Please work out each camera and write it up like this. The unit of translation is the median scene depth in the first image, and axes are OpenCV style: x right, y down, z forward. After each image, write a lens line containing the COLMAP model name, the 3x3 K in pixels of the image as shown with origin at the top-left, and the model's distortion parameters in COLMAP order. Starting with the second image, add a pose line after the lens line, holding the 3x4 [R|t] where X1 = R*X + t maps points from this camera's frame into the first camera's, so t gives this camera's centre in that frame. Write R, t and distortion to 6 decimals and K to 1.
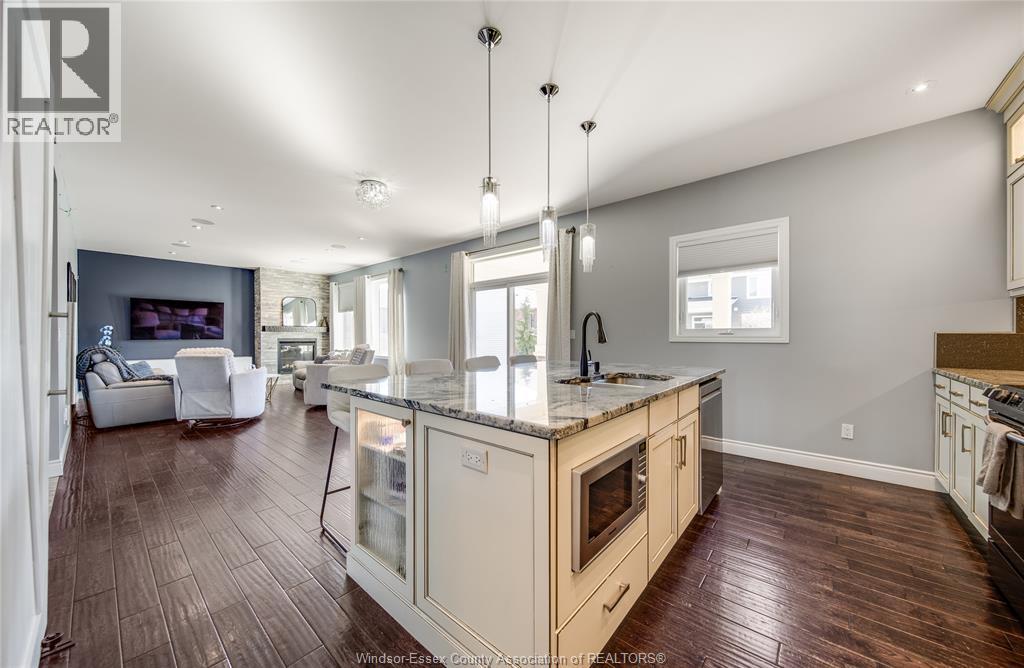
lens RADIAL K [[359.3, 0, 512.0], [0, 359.3, 334.0], [0, 0, 1]] dist [0.002269, 0.000125]
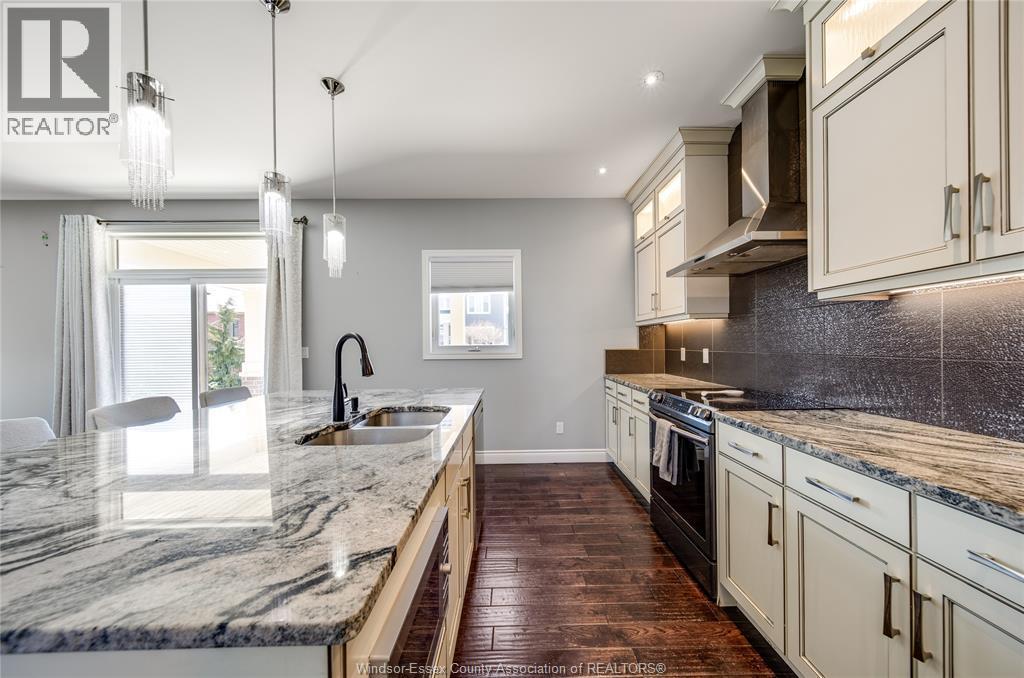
lens RADIAL K [[359.0, 0, 519.3], [0, 359.0, 345.9], [0, 0, 1]] dist [0.001746, -0.000021]
pose [[0.747947, -0.010394, 0.663677, -0.002812], [0.006756, 0.999945, 0.008047, -0.016455], [-0.663724, -0.001534, 0.747976, 0.093381]]
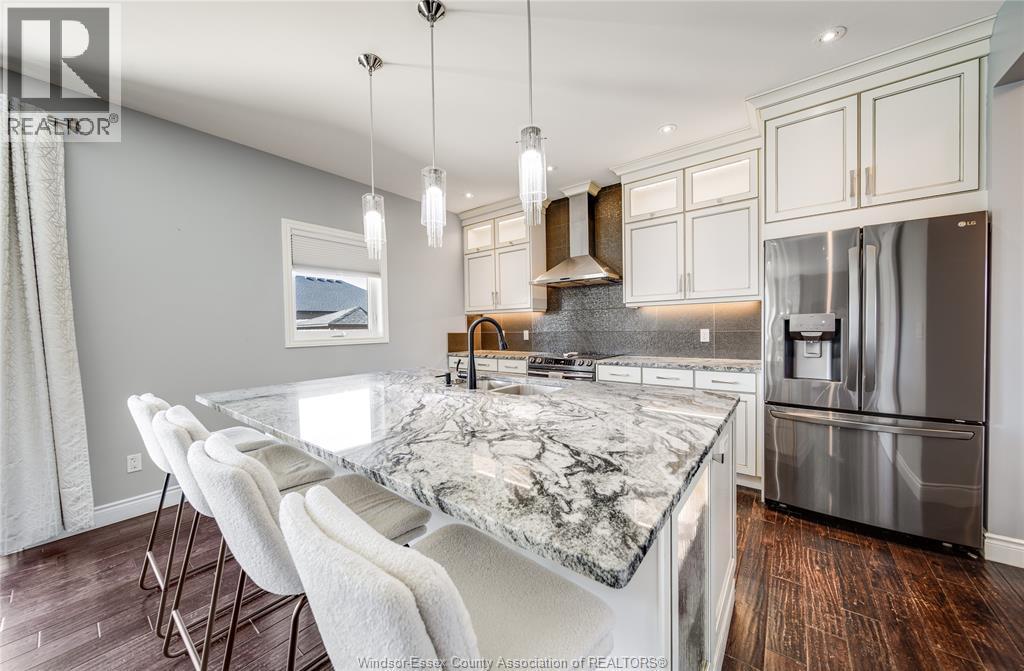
lens RADIAL K [[359.0, 0, 506.2], [0, 359.0, 336.1], [0, 0, 1]] dist [-0.000167, -0.000132]
pose [[-0.038369, -0.024697, 0.998958, -0.309318], [0.012659, 0.999602, 0.025199, -0.015490], [-0.999183, 0.013612, -0.038041, 0.423120]]
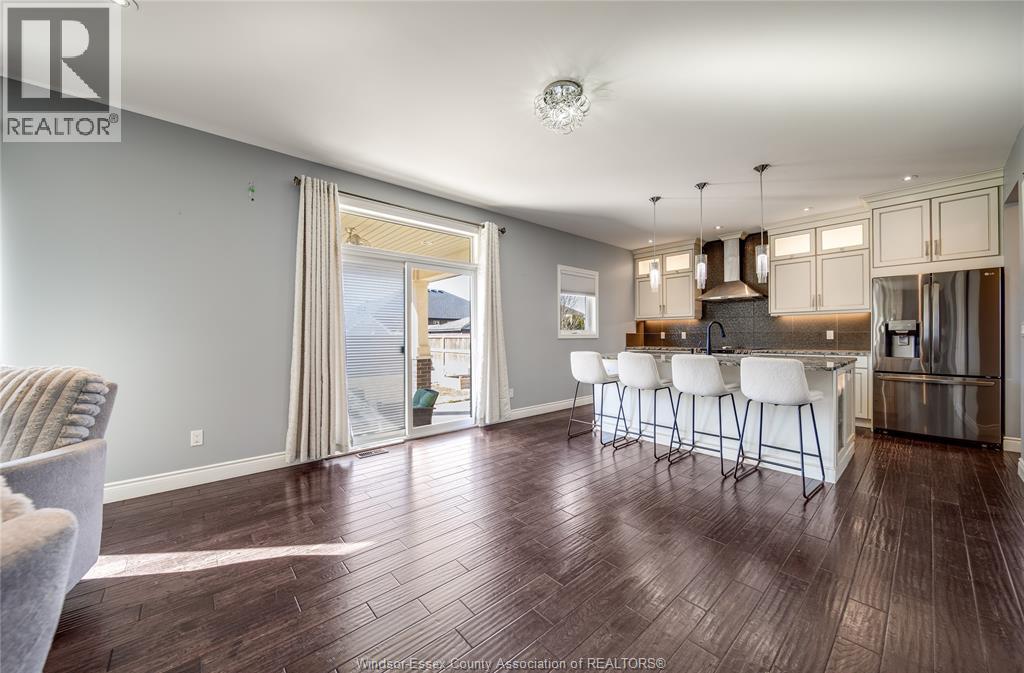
lens RADIAL K [[370.4, 0, 512.0], [0, 370.4, 336.5], [0, 0, 1]] dist [-0.007348, -0.000019]
pose [[0.134341, -0.002869, 0.990931, -0.807337], [0.000344, 0.999996, 0.002849, 0.006271], [-0.990935, -0.000041, 0.134342, 0.779005]]
